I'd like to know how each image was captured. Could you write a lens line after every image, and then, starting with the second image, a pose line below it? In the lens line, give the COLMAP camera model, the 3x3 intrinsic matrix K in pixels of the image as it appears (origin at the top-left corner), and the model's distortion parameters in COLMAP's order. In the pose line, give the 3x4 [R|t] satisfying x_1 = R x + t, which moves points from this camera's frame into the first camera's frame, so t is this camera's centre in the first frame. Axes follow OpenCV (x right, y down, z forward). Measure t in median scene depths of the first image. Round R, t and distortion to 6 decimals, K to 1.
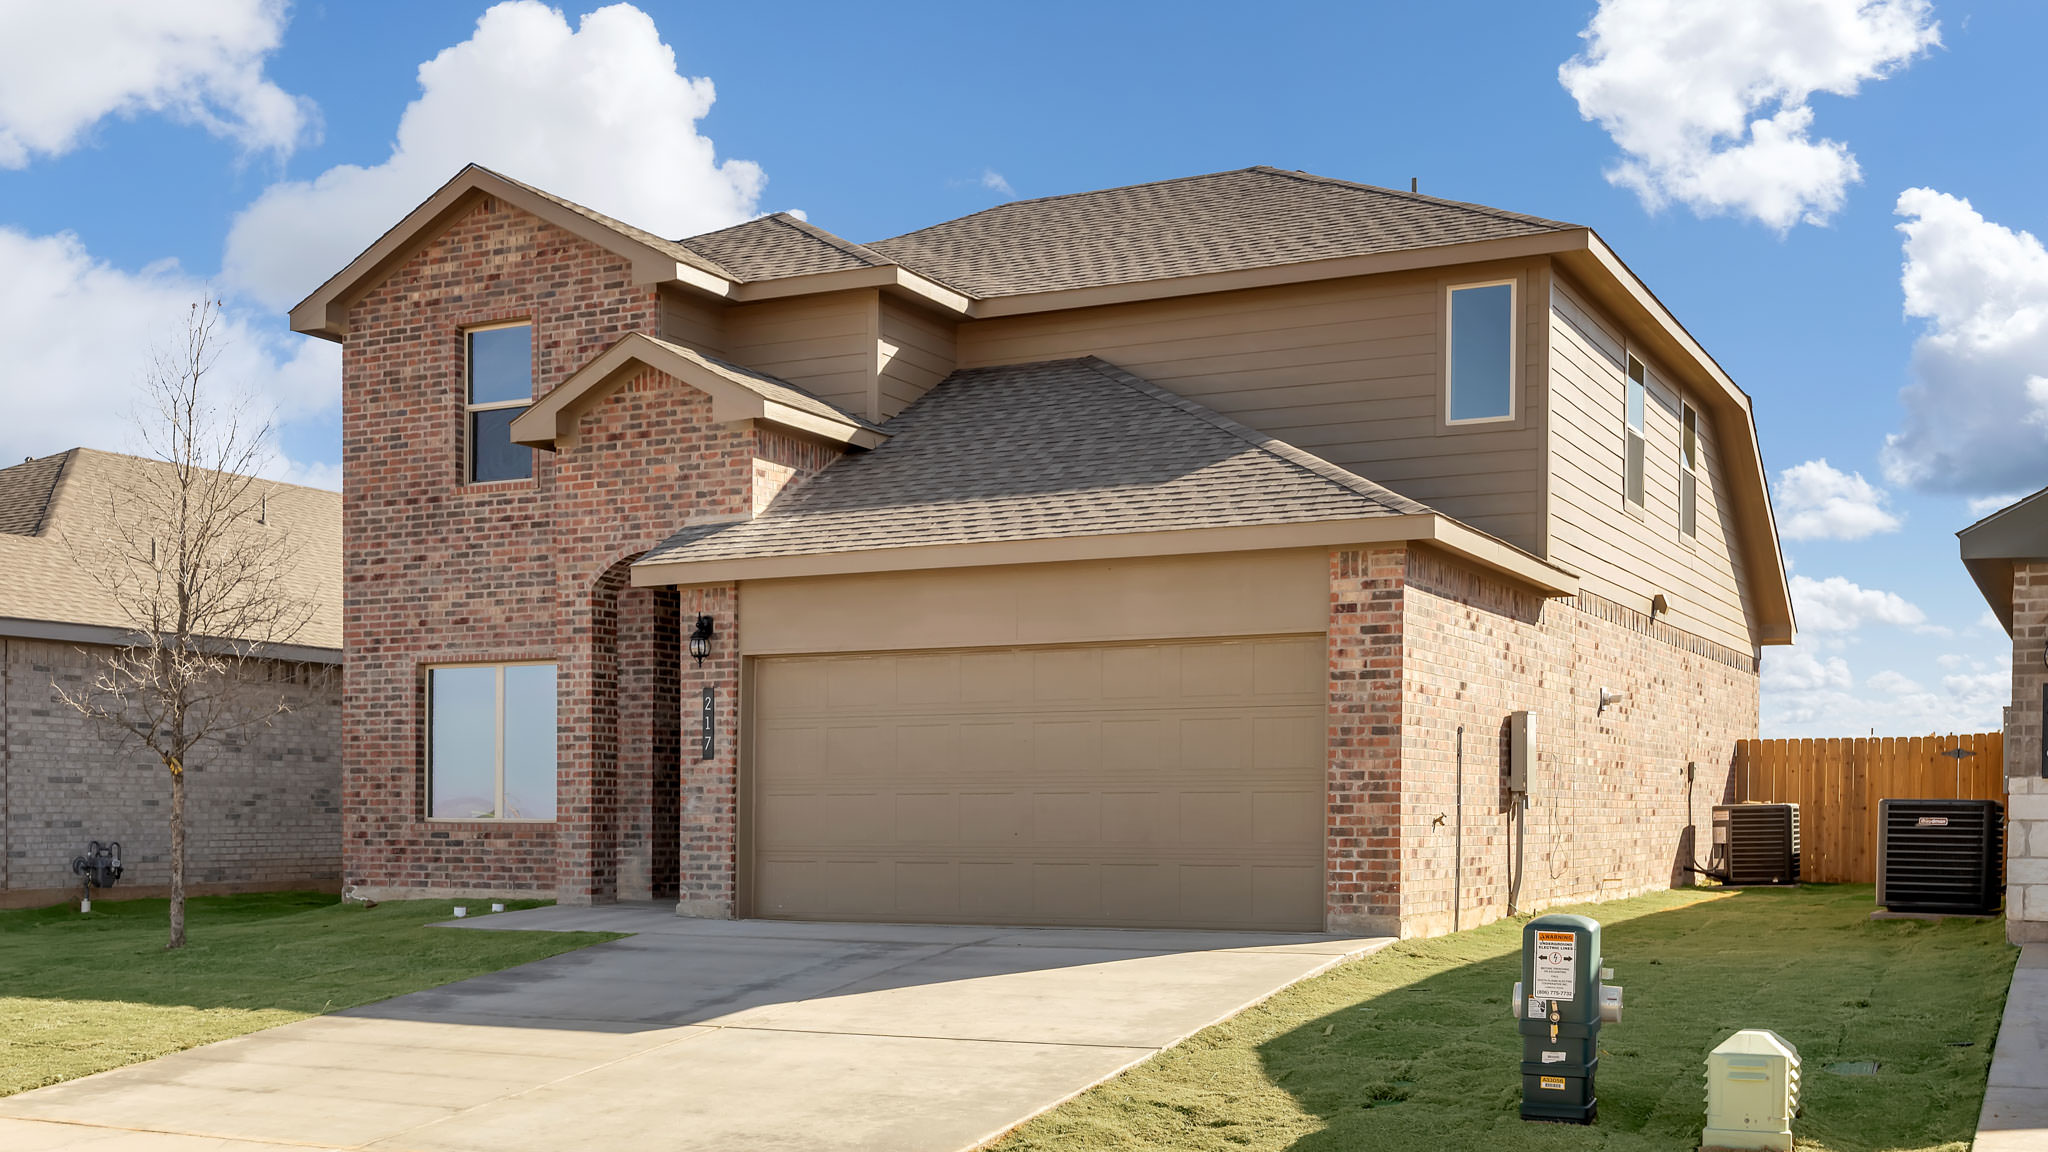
lens RADIAL K [[975.3, 0, 1024.0], [0, 975.3, 544.3], [0, 0, 1]] dist [-0.000144, 0.000003]
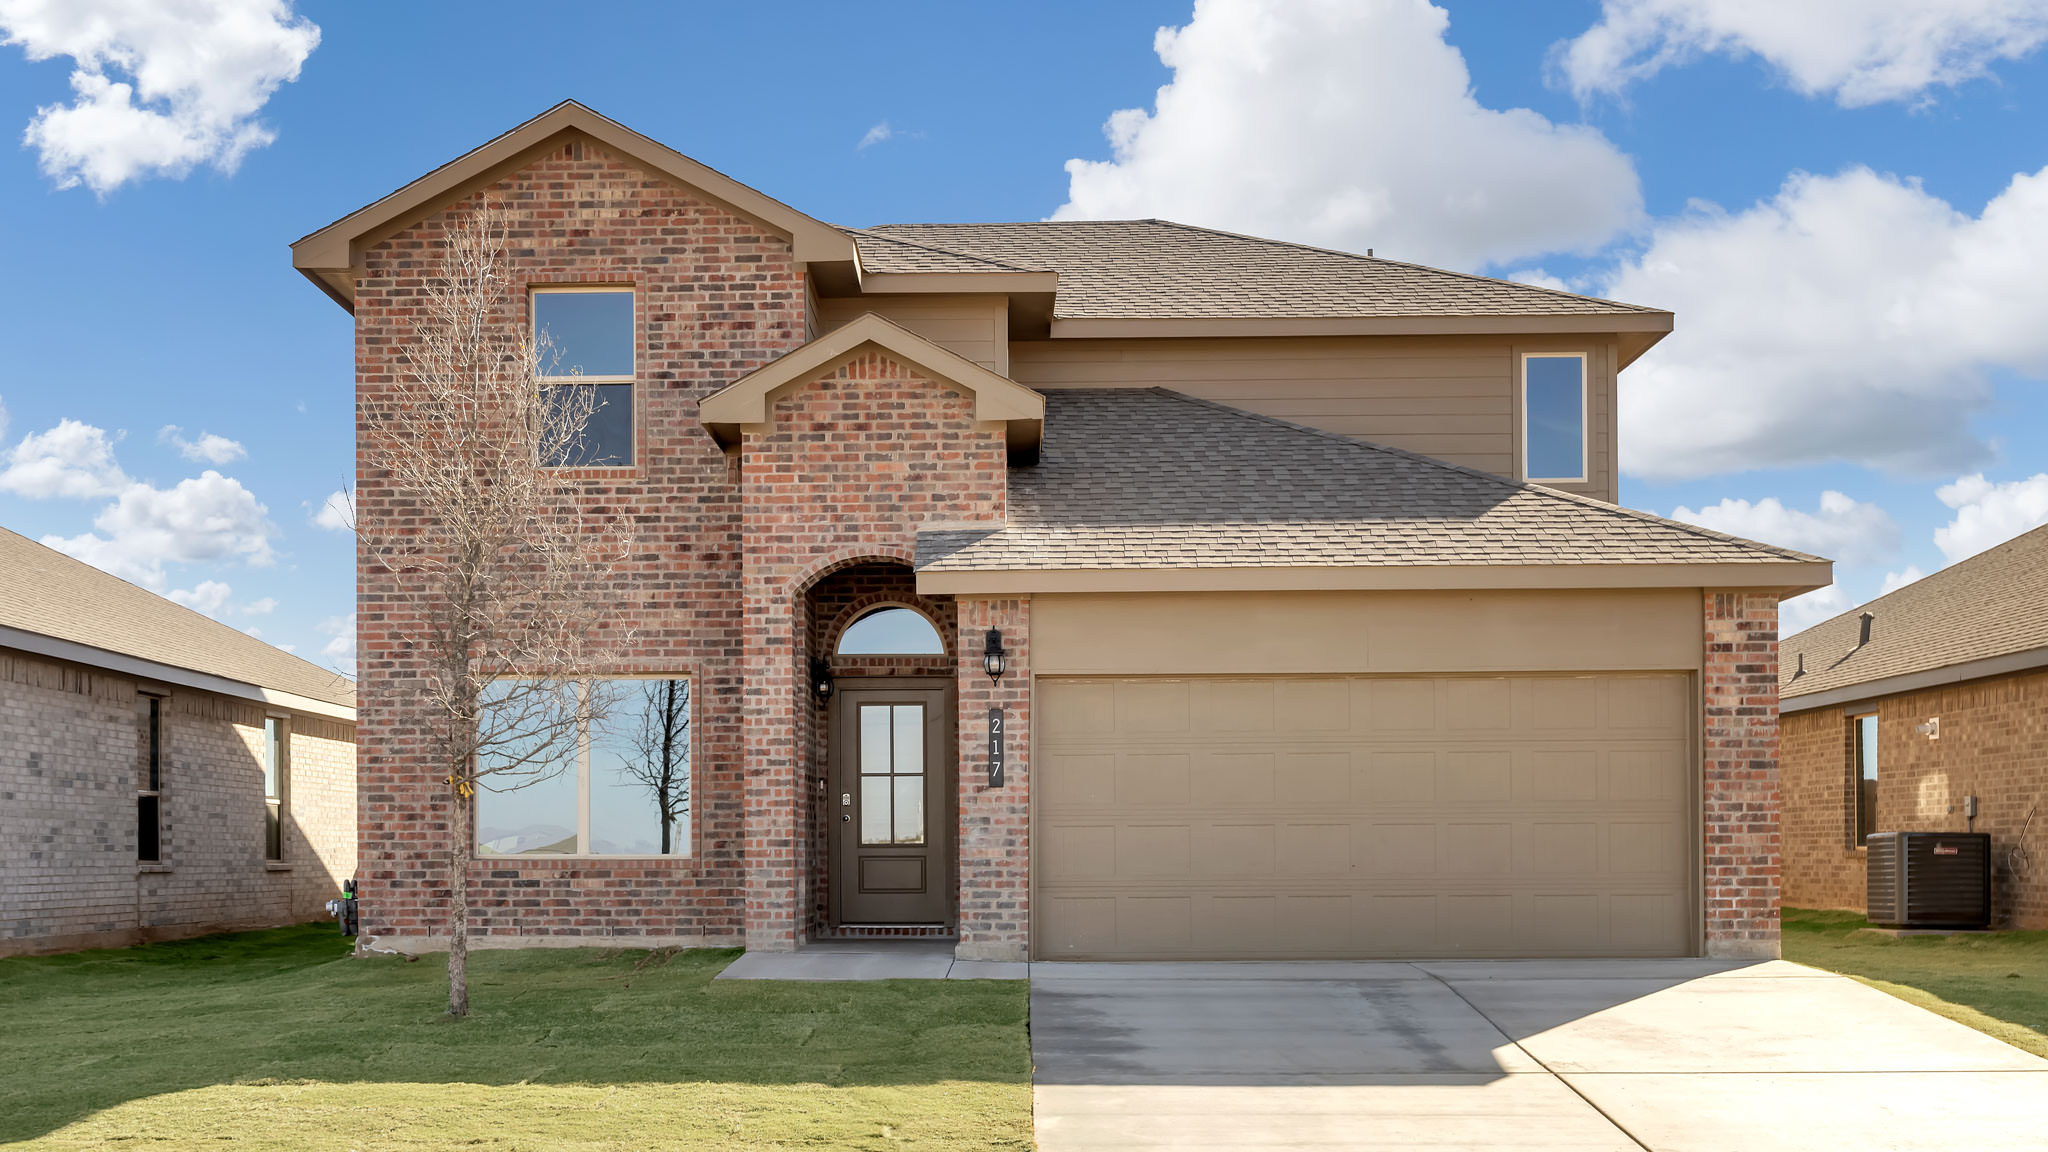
lens RADIAL K [[977.9, 0, 1024.0], [0, 977.9, 576.0], [0, 0, 1]] dist [-0.000921, -0.000037]
pose [[0.977478, 0.053849, 0.204053, -0.350415], [-0.052961, 0.998548, -0.009811, 0.021770], [-0.204286, -0.001216, 0.978911, 0.069891]]
